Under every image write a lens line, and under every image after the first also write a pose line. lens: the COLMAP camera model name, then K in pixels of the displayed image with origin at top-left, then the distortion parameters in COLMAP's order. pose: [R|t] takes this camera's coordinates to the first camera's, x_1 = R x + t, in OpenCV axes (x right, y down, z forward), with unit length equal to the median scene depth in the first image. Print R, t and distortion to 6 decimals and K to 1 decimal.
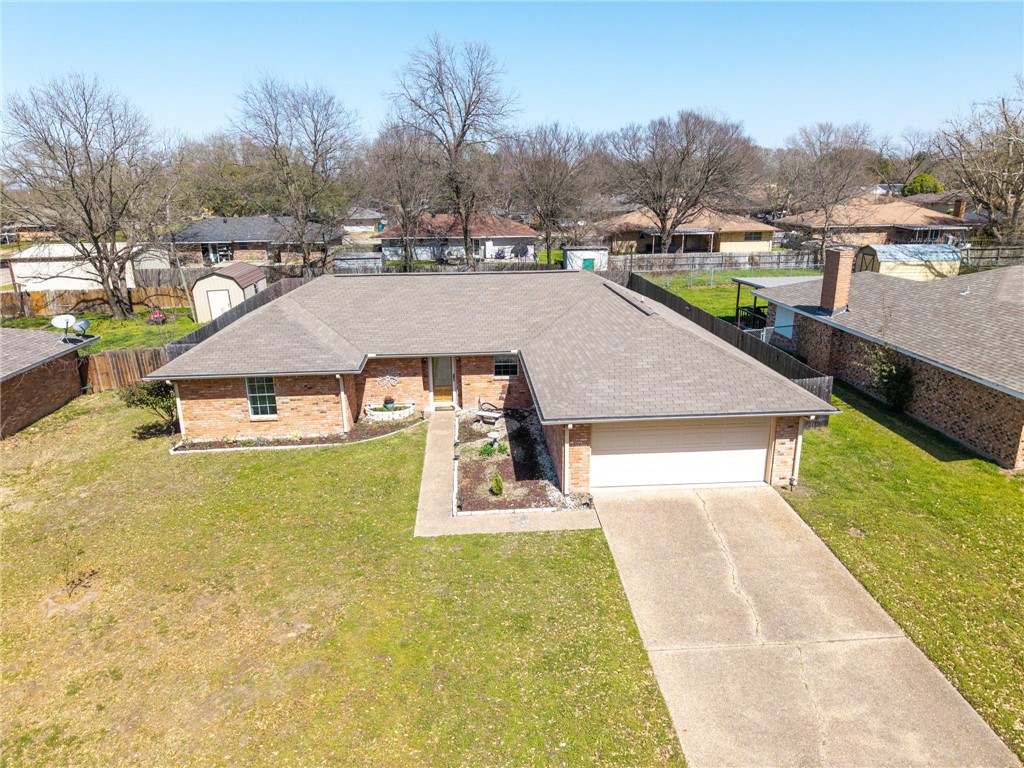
lens RADIAL K [[697.7, 0, 510.1], [0, 697.7, 386.3], [0, 0, 1]] dist [-0.001674, -0.002435]
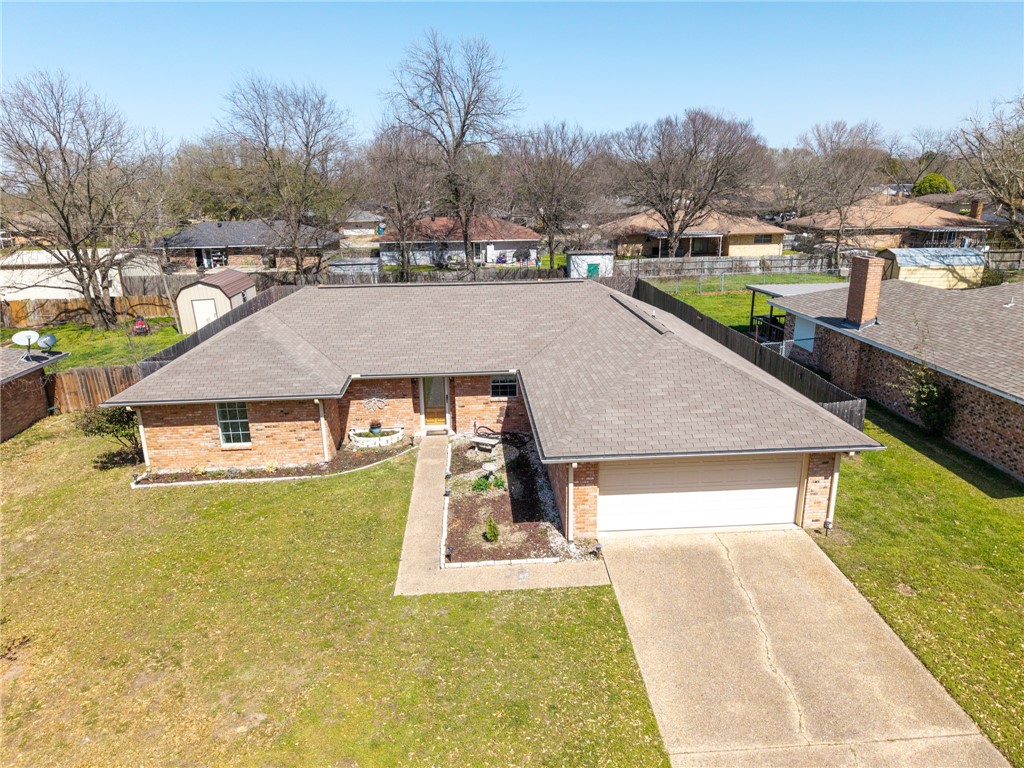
lens RADIAL K [[697.7, 0, 509.7], [0, 697.7, 385.2], [0, 0, 1]] dist [-0.001674, -0.002435]
pose [[0.999977, -0.002486, -0.006327, 0.008620], [0.002465, 0.999991, -0.003369, -0.031636], [0.006335, 0.003354, 0.999974, 0.099631]]
